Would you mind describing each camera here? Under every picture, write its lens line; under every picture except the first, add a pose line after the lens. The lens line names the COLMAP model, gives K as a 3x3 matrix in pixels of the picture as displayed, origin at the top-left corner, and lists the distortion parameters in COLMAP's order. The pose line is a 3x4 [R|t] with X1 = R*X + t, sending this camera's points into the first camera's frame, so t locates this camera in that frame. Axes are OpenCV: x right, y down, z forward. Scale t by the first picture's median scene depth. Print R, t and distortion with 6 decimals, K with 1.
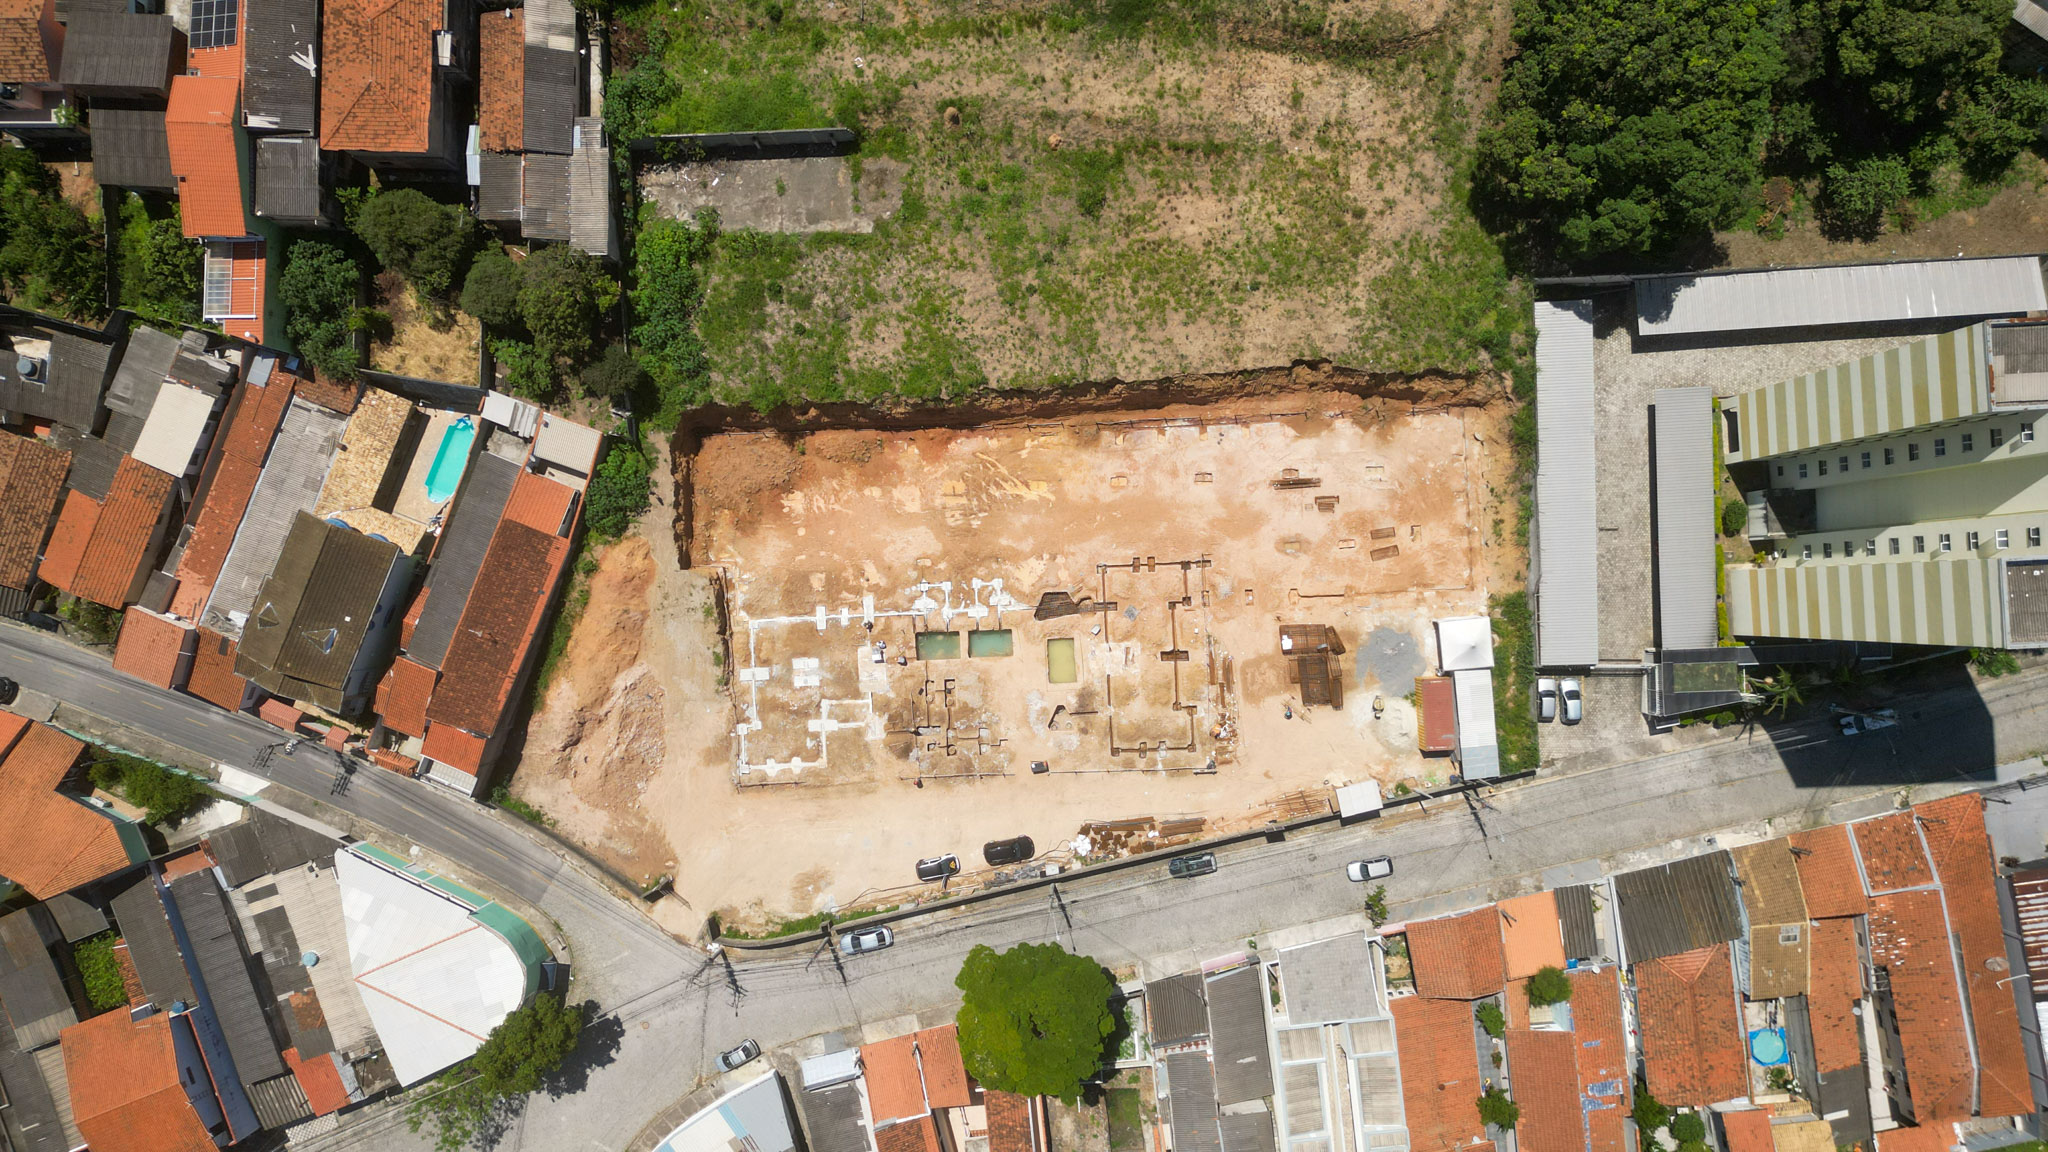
lens RADIAL K [[1424.7, 0, 1018.9], [0, 1424.7, 577.2], [0, 0, 1]] dist [0.080317, -0.092314]
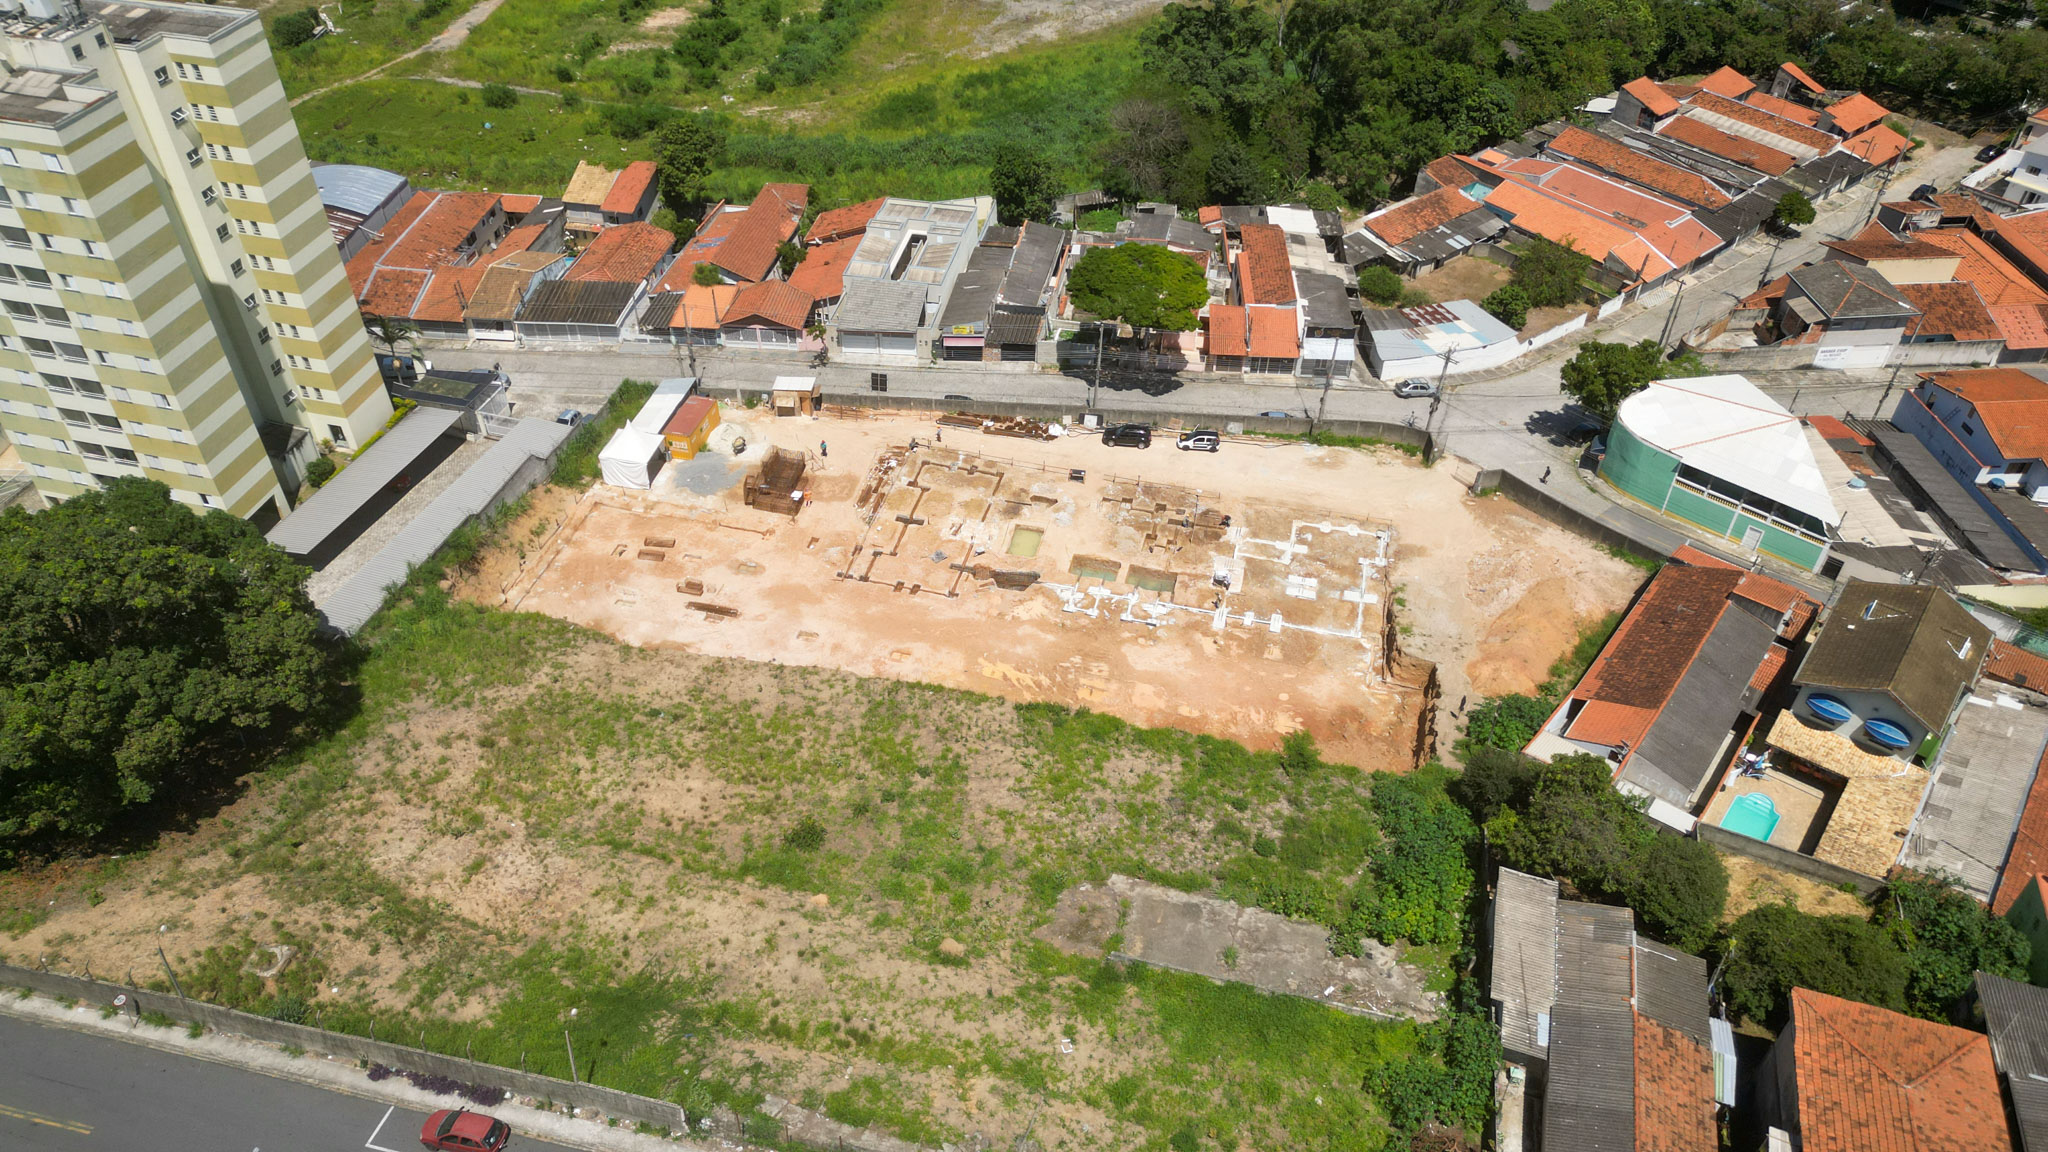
lens RADIAL K [[1424.7, 0, 1018.9], [0, 1424.7, 577.2], [0, 0, 1]] dist [0.080317, -0.092314]
pose [[-0.957702, -0.179091, 0.225241, -0.184743], [0.287674, -0.615120, 0.734078, -0.657873], [0.007084, 0.767824, 0.640622, 0.429454]]
